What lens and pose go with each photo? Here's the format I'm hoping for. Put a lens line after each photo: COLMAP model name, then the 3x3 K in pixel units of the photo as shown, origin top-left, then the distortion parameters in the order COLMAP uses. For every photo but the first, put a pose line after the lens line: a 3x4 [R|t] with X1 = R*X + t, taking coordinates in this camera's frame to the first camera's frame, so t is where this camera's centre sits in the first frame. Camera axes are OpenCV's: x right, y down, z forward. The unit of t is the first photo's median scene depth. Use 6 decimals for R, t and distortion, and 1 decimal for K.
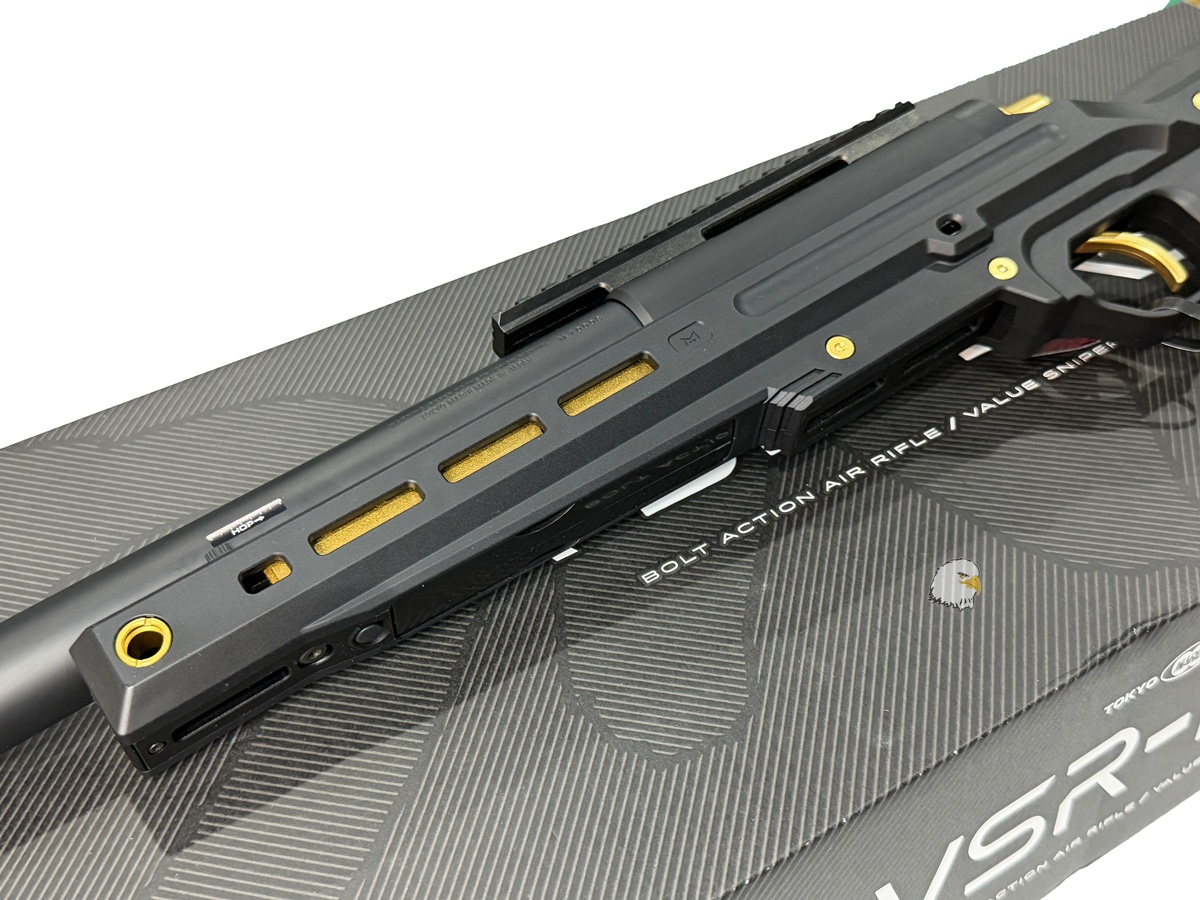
lens RADIAL K [[1345.1, 0, 600.0], [0, 1345.1, 450.0], [0, 0, 1]] dist [0.190967, -0.543320]
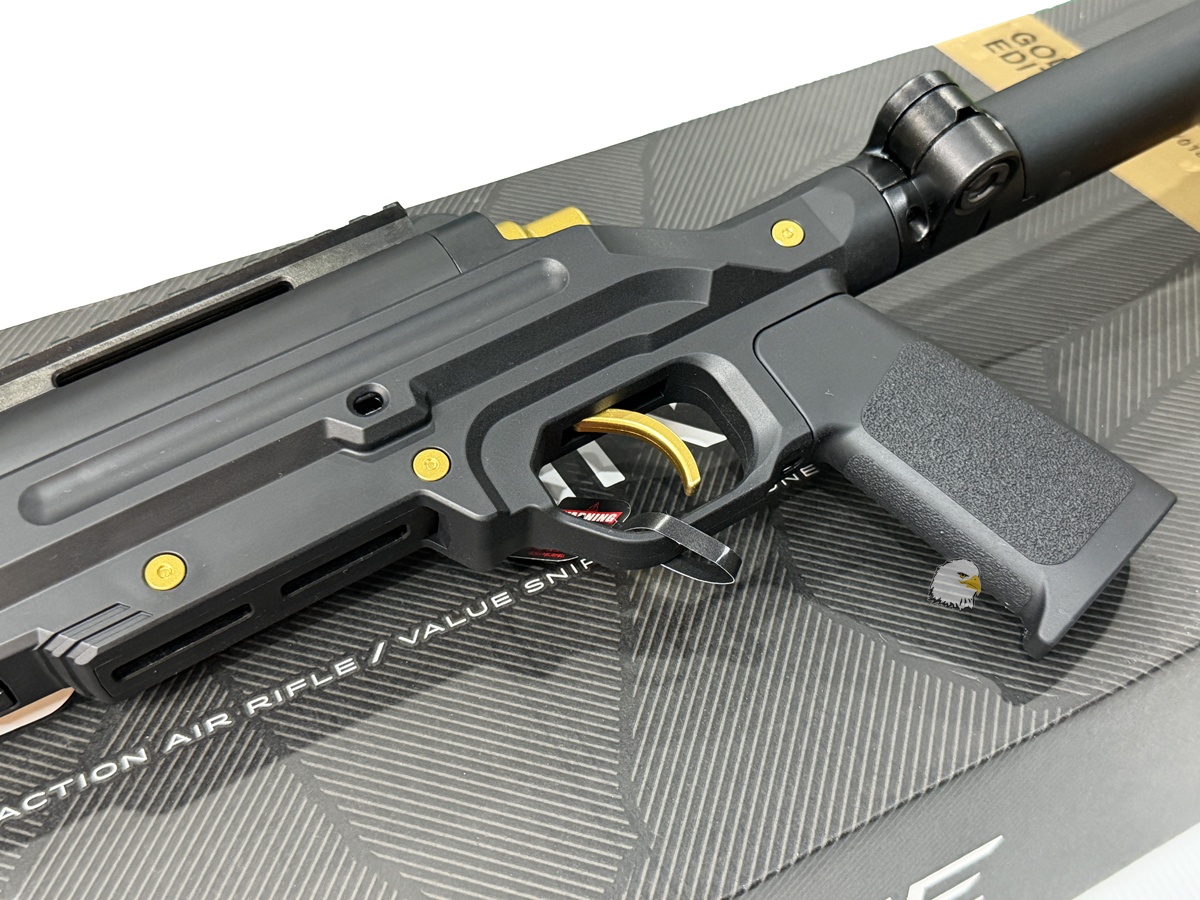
lens RADIAL K [[1384.3, 0, 600.0], [0, 1384.3, 450.0], [0, 0, 1]] dist [0.190278, -0.537930]
pose [[0.997524, 0.070294, -0.001991, 0.386824], [-0.070065, 0.995897, 0.057273, -0.190261], [0.006009, -0.056992, 0.998357, 0.237809]]
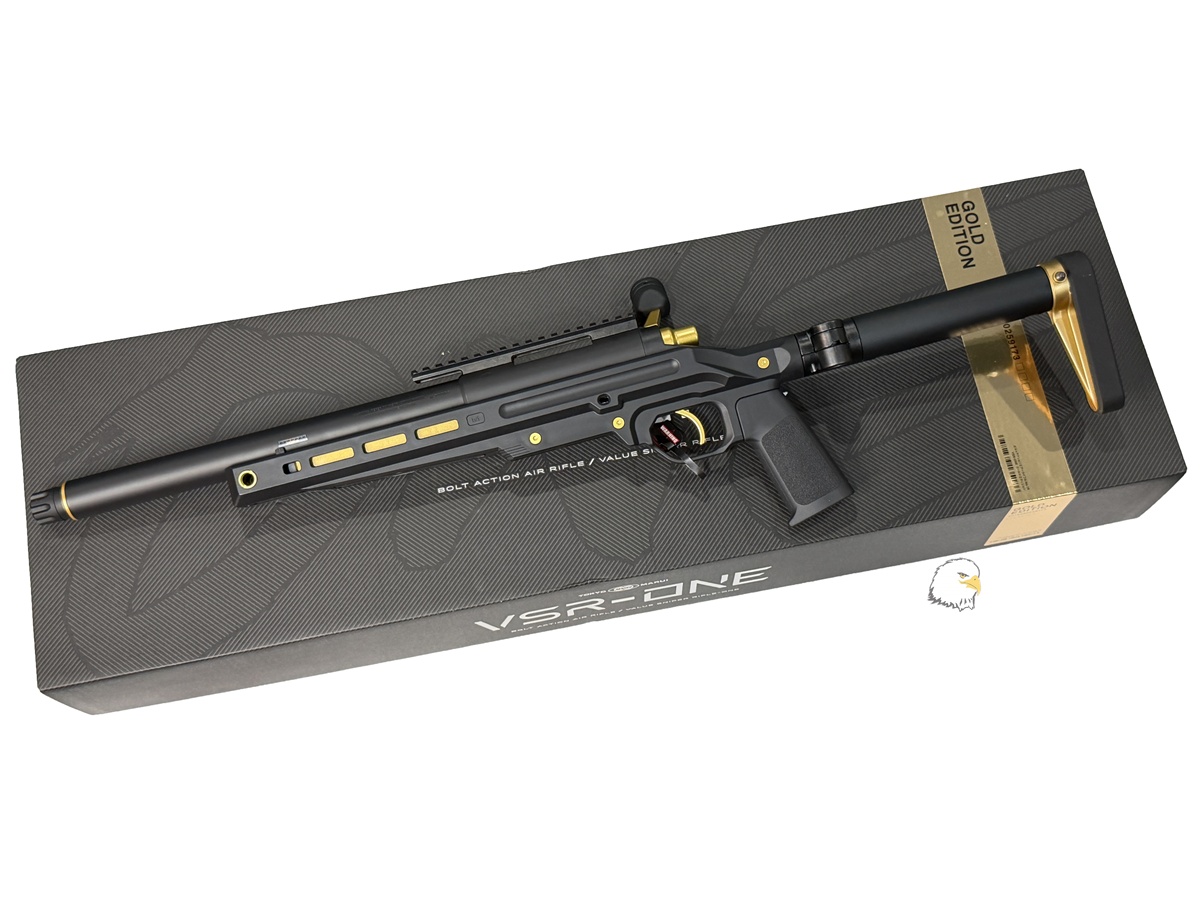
lens RADIAL K [[1384.3, 0, 600.0], [0, 1384.3, 450.0], [0, 0, 1]] dist [0.190278, -0.537930]
pose [[0.933238, 0.350635, -0.078243, 0.468081], [-0.267359, 0.823316, 0.500669, -1.287999], [0.239971, -0.446325, 0.862095, -1.105739]]
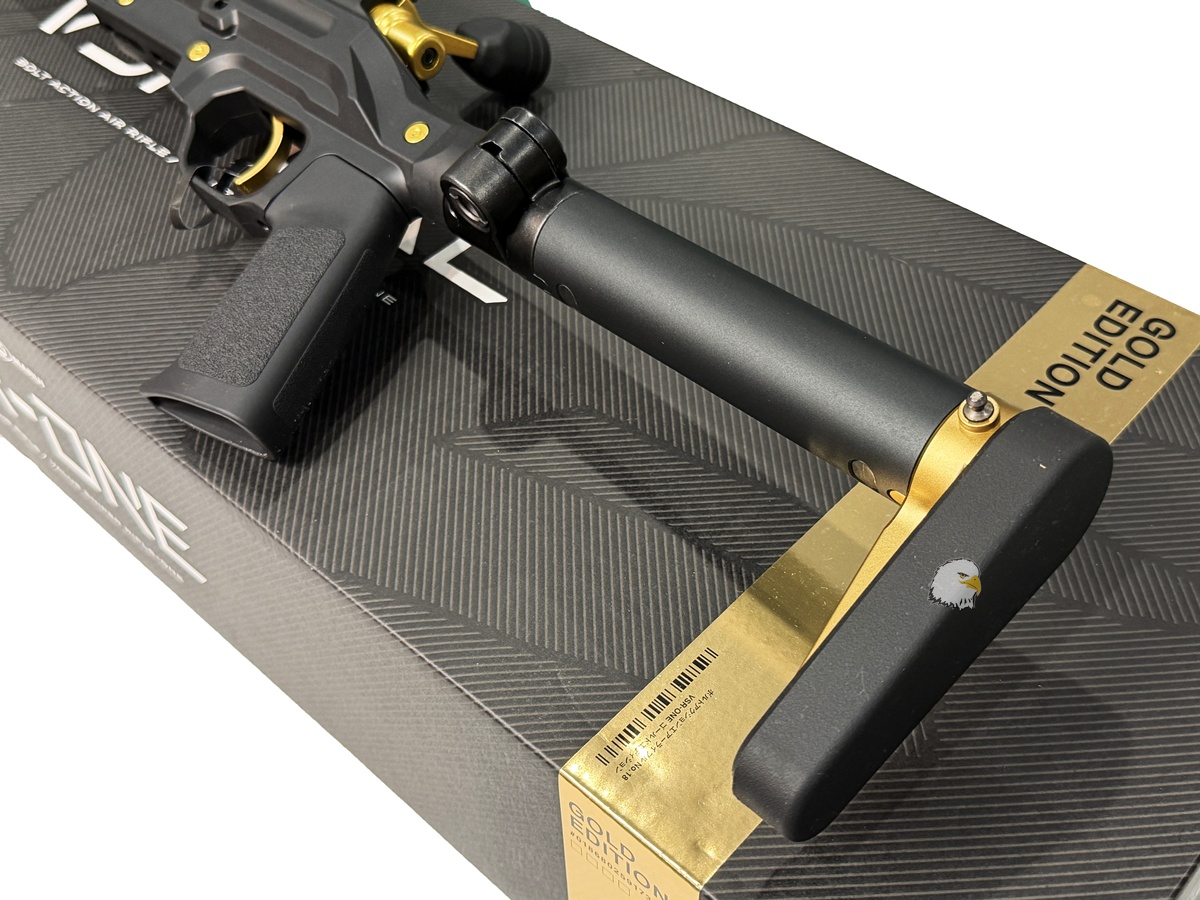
lens RADIAL K [[1345.1, 0, 600.0], [0, 1345.1, 450.0], [0, 0, 1]] dist [0.190967, -0.543320]
pose [[0.268287, 0.745472, -0.610158, 1.356147], [-0.609926, 0.621707, 0.491397, -0.722664], [0.745662, 0.240316, 0.621479, 0.594073]]
